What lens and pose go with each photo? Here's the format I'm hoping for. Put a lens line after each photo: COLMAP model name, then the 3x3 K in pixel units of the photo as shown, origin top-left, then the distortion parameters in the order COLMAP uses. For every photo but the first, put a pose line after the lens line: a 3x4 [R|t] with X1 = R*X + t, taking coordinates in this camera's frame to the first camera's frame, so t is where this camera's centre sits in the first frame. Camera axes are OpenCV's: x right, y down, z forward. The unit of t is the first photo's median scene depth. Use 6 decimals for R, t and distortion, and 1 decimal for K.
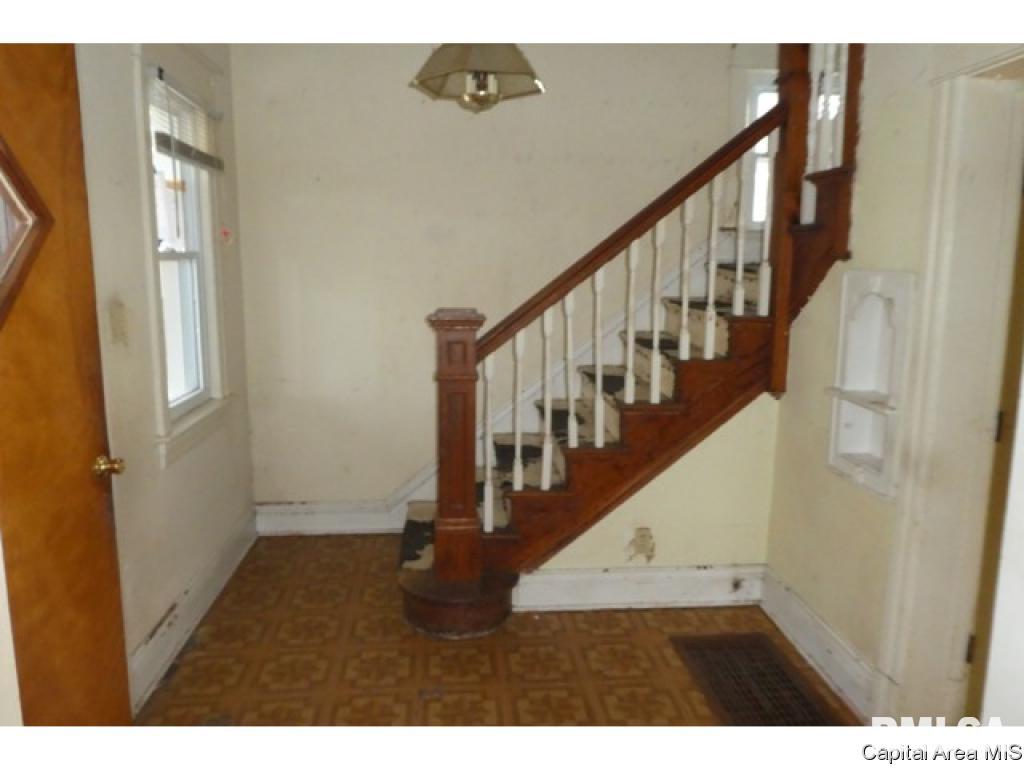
lens RADIAL K [[745.4, 0, 516.8], [0, 745.4, 388.9], [0, 0, 1]] dist [-0.029361, -0.003725]
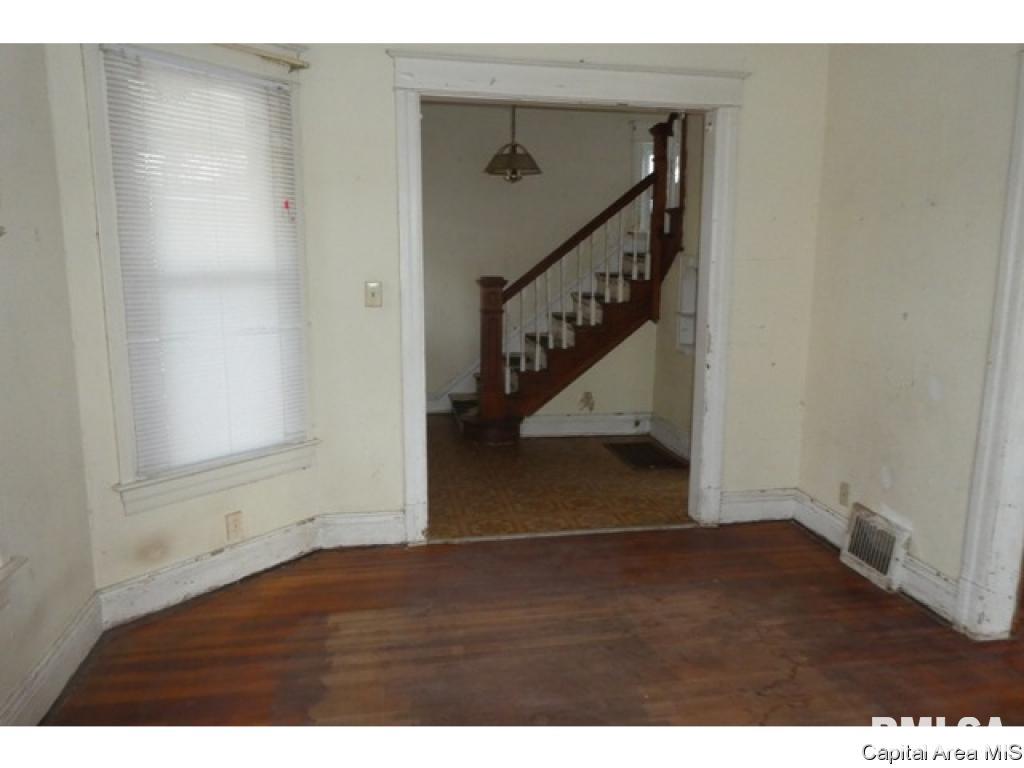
lens RADIAL K [[745.4, 0, 508.8], [0, 745.4, 379.6], [0, 0, 1]] dist [-0.029361, -0.003725]
pose [[0.996832, -0.013455, 0.078384, -0.185869], [0.014114, 0.999869, -0.007869, 0.171935], [-0.078268, 0.008950, 0.996892, -0.911018]]
